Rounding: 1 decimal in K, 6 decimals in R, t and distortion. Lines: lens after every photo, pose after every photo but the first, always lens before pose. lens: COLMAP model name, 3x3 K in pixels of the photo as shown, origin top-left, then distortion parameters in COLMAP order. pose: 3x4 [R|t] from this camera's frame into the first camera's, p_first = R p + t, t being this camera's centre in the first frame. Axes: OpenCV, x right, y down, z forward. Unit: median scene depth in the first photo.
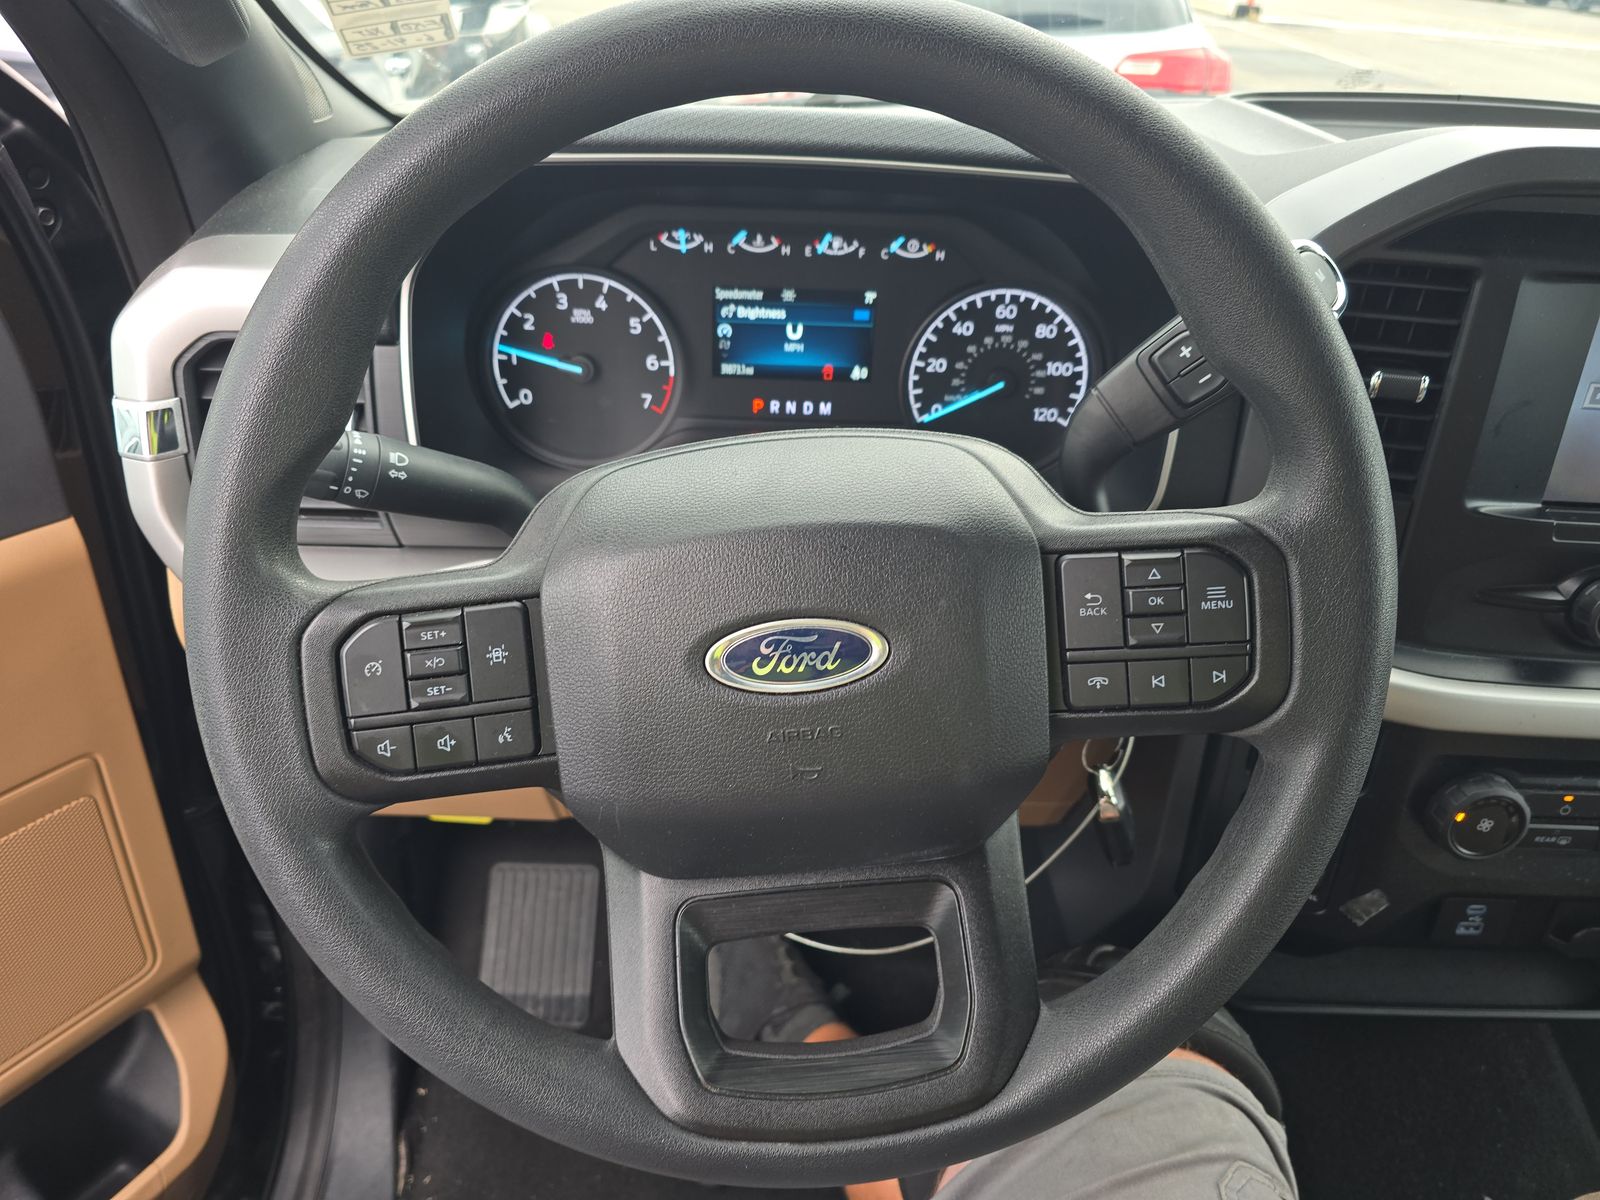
lens RADIAL K [[1092.3, 0, 795.3], [0, 1092.3, 602.7], [0, 0, 1]] dist [0.036924, -0.024856]
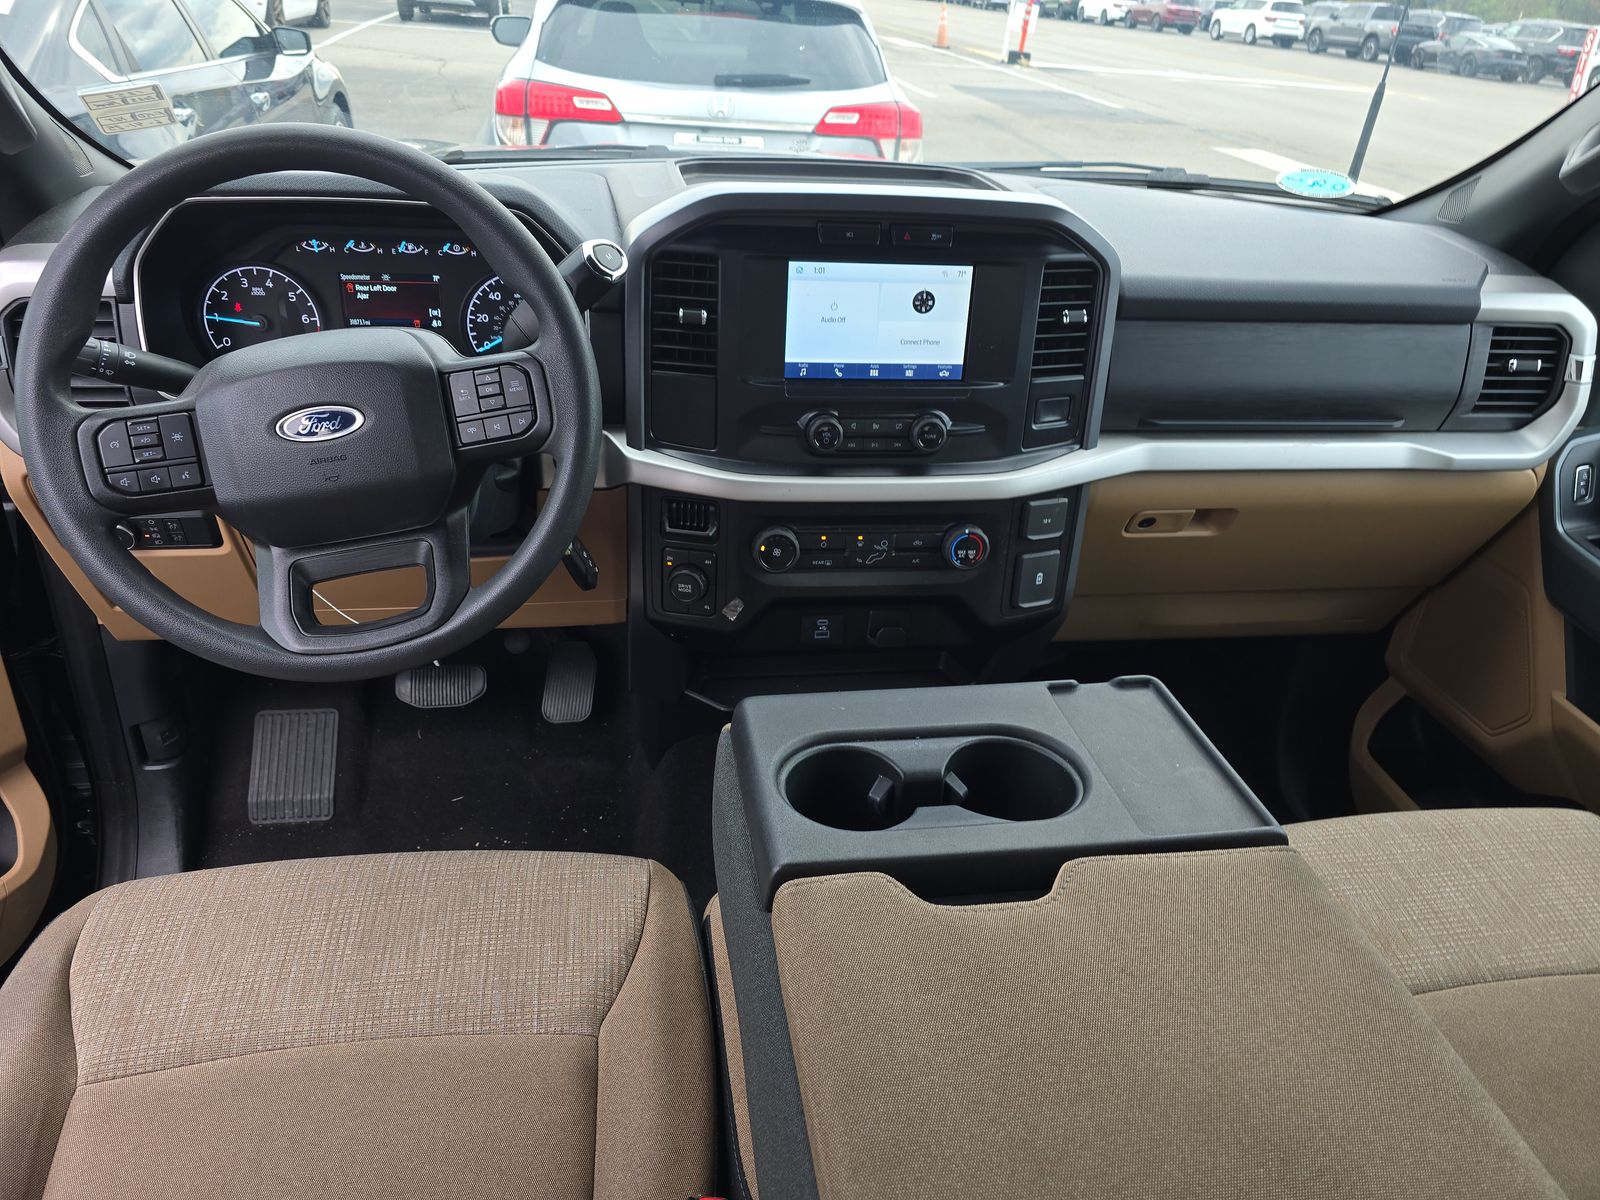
lens RADIAL K [[1092.3, 0, 798.7], [0, 1092.3, 596.9], [0, 0, 1]] dist [0.036924, -0.024856]
pose [[0.989740, -0.055332, 0.131732, 0.380500], [0.059209, 0.997915, -0.025696, 0.300713], [-0.130035, 0.033232, 0.990952, -0.772129]]
